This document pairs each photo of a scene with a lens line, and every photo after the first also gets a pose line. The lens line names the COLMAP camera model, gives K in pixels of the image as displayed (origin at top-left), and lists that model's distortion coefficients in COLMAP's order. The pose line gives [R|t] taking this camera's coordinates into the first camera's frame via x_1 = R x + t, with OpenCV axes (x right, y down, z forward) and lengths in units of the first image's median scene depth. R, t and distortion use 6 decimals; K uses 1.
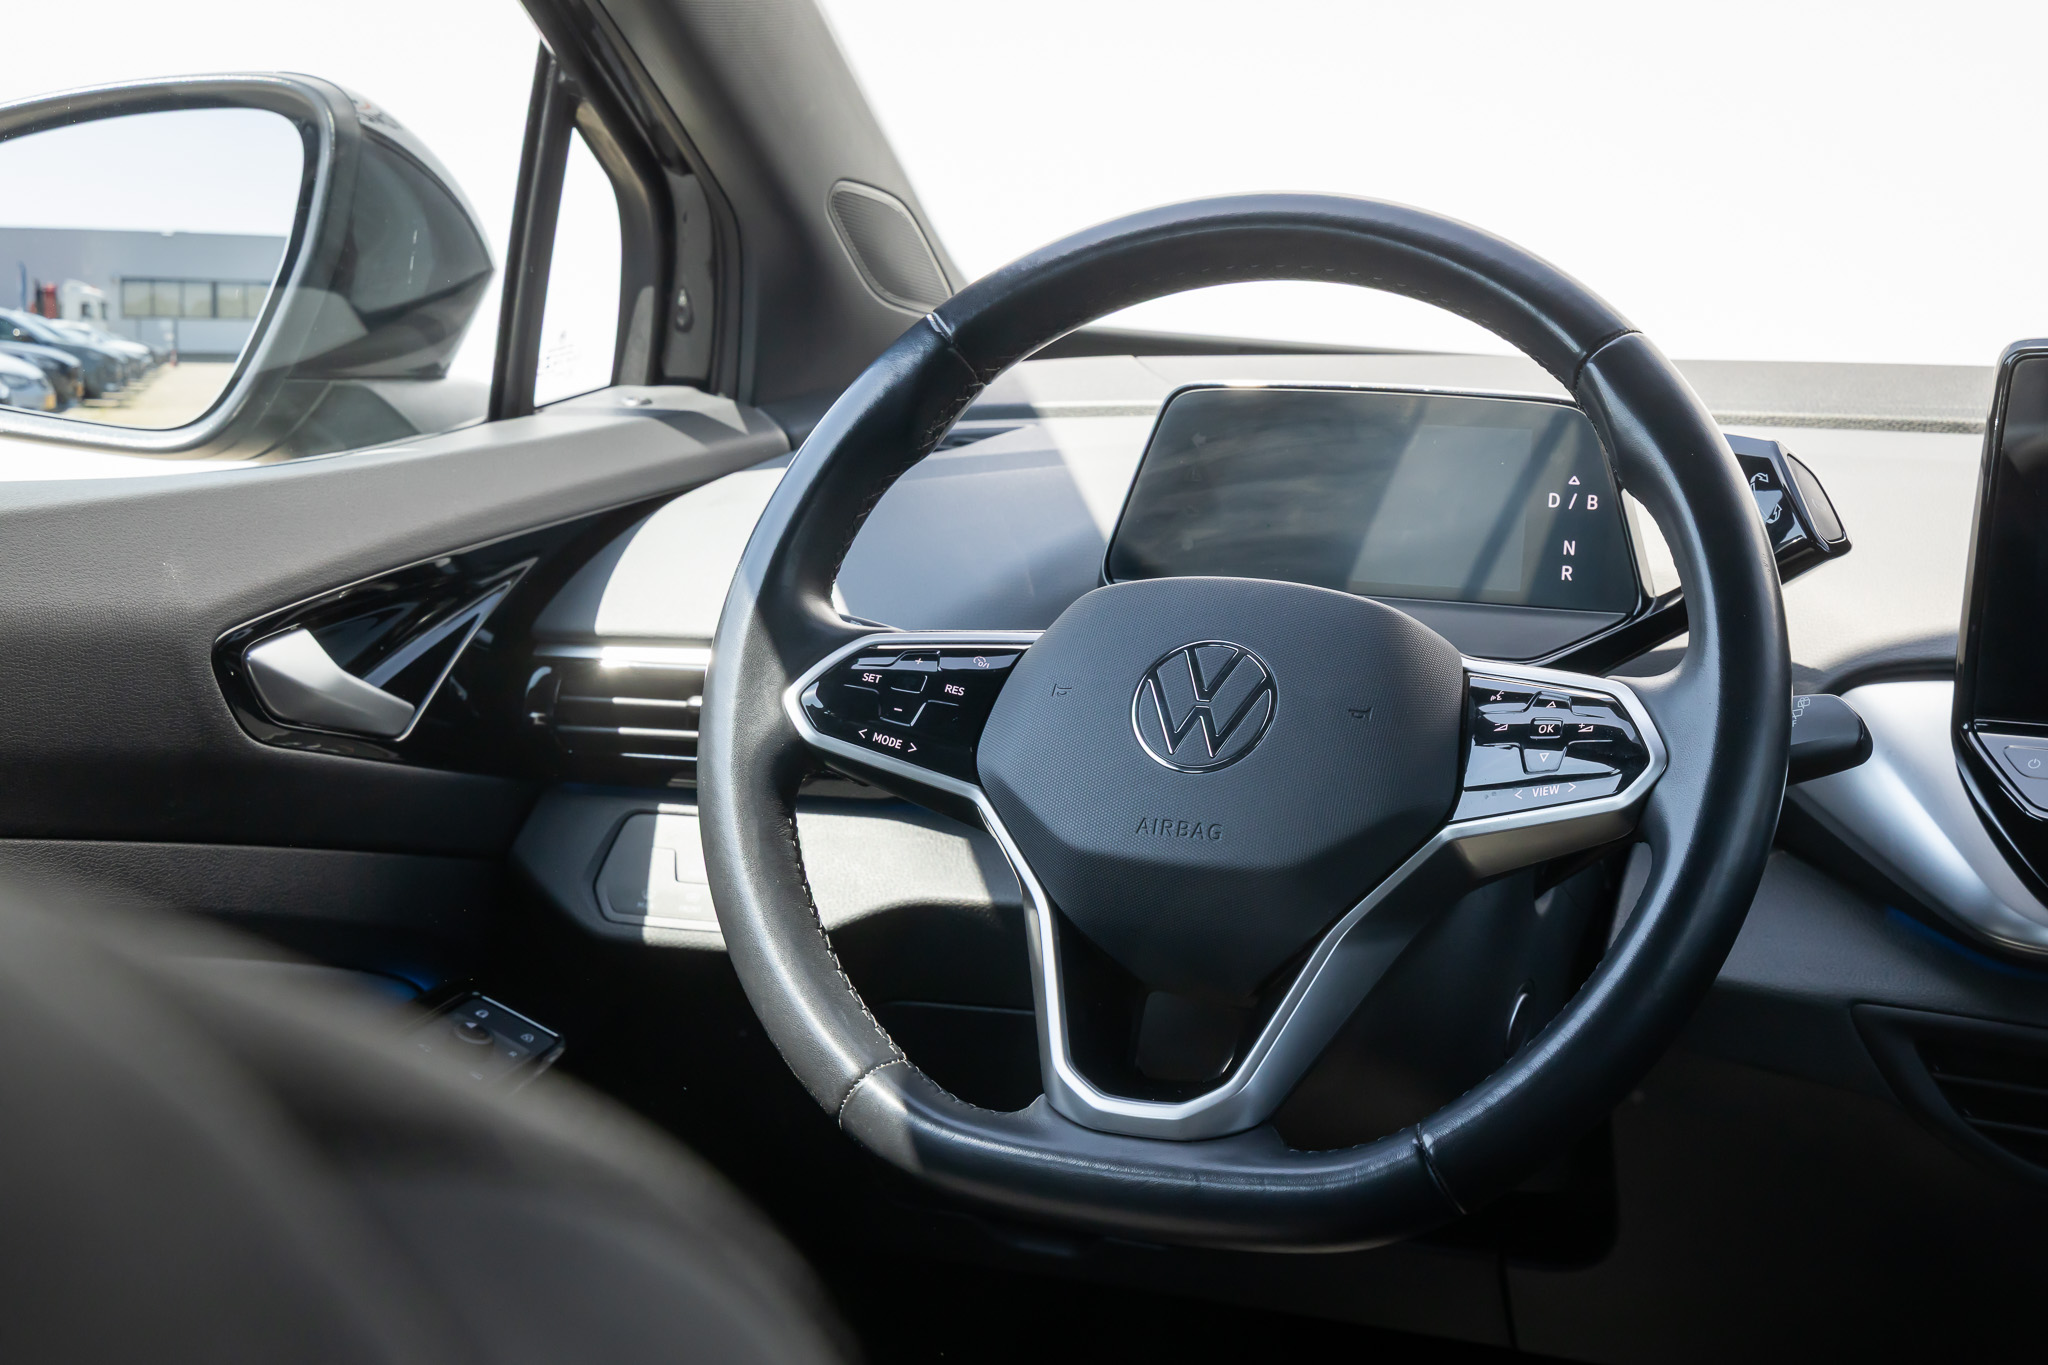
lens RADIAL K [[3179.8, 0, 1023.3], [0, 3179.8, 690.5], [0, 0, 1]] dist [-0.073752, 0.000000]
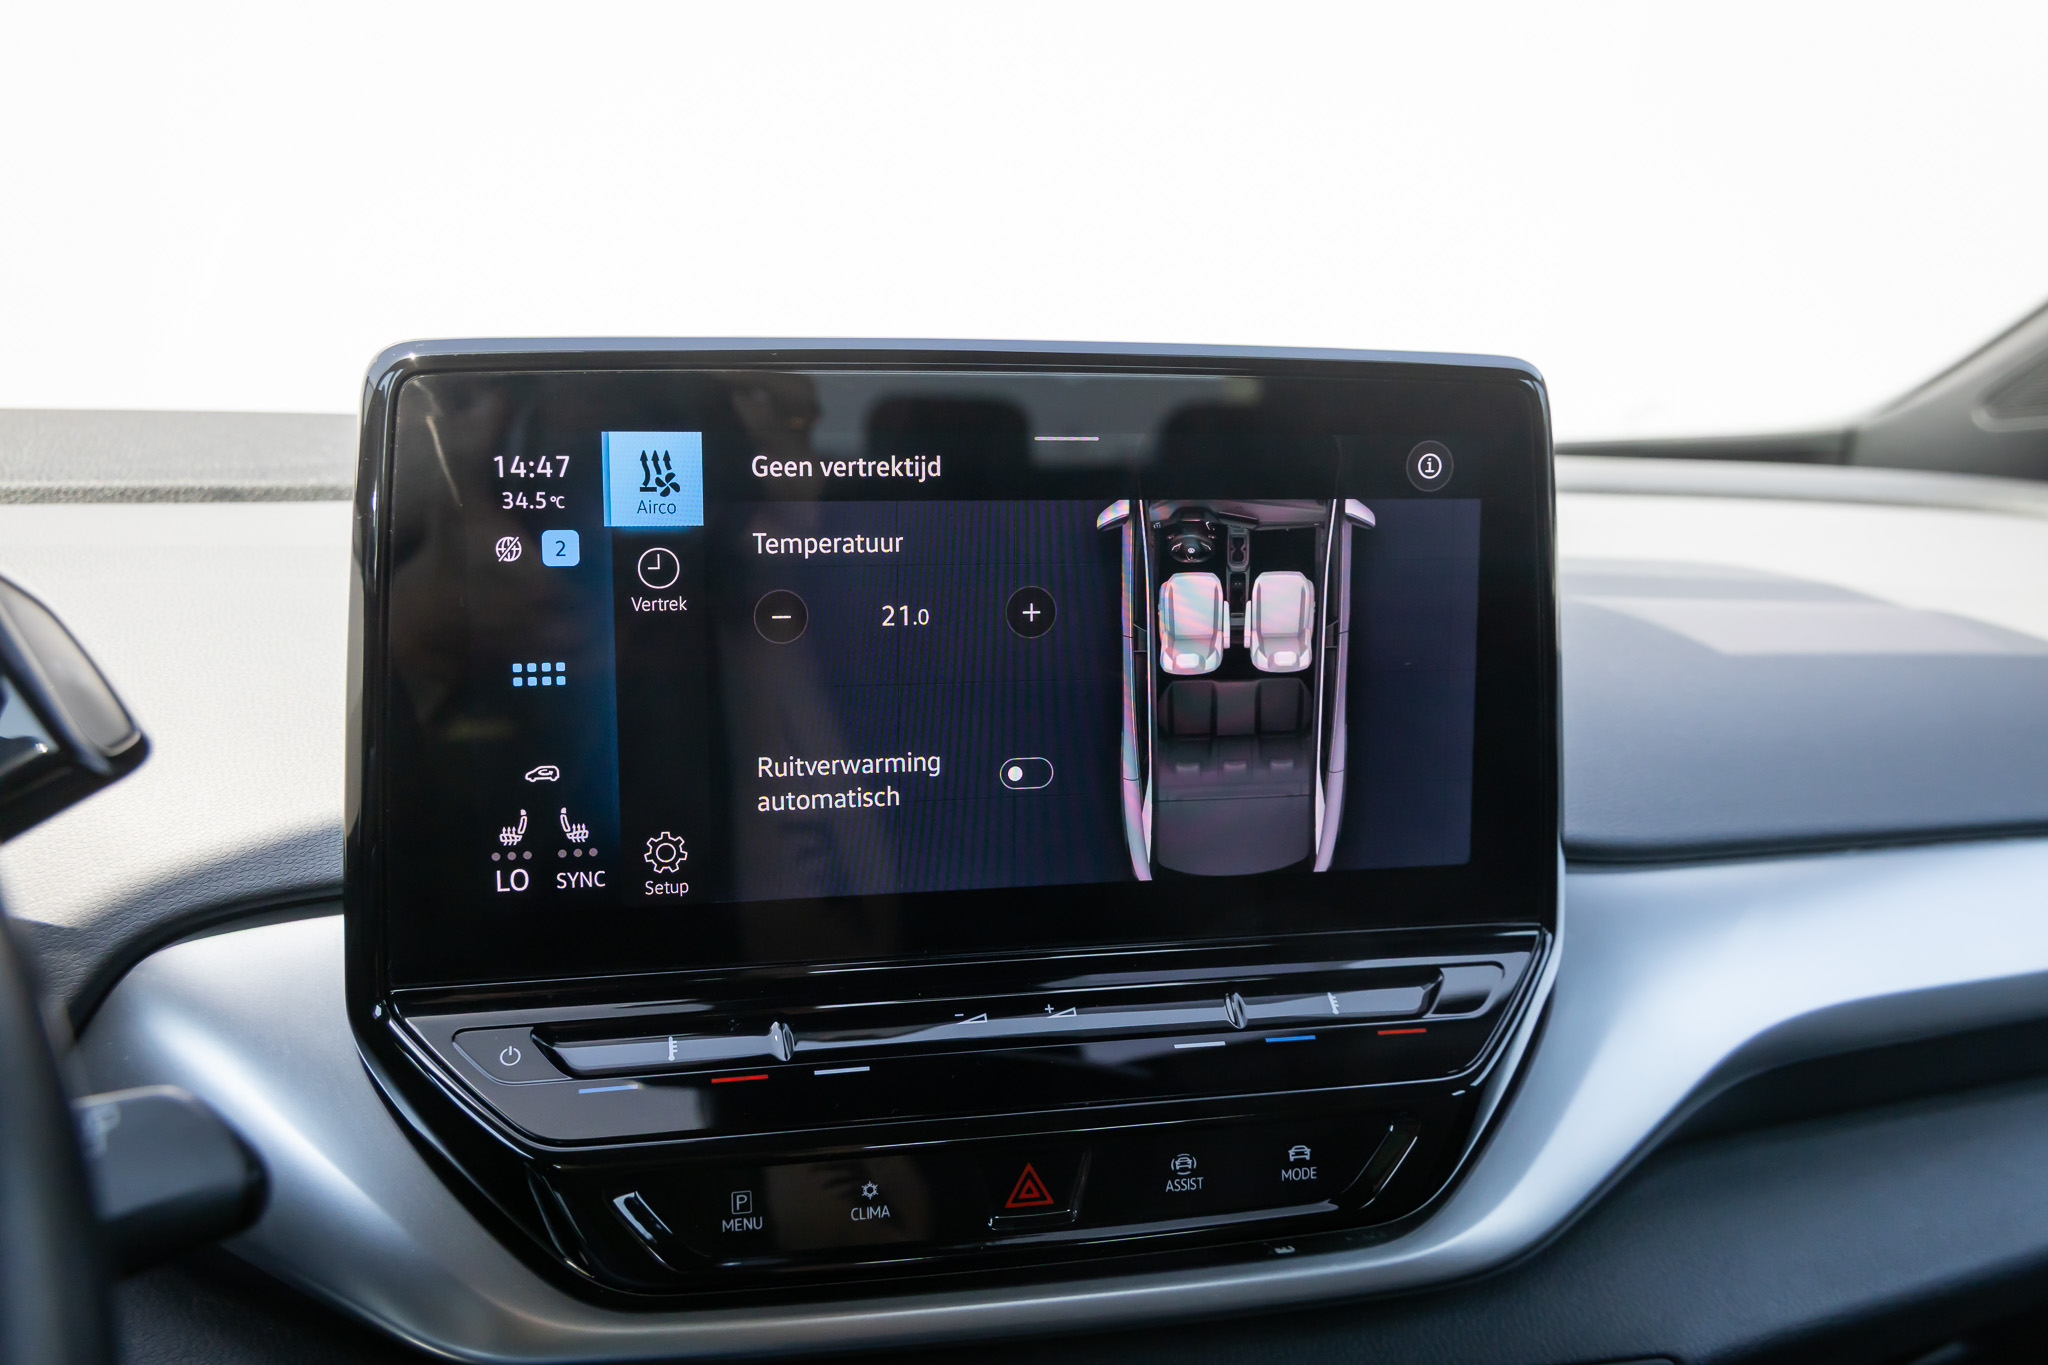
lens RADIAL K [[1834.6, 0, 1050.4], [0, 1834.6, 683.3], [0, 0, 1]] dist [0.002709, 0.002595]
pose [[0.710215, -0.105755, 0.695996, 0.157670], [0.088812, 0.994213, 0.060442, -0.057833], [-0.698360, 0.018885, 0.715498, 0.672520]]
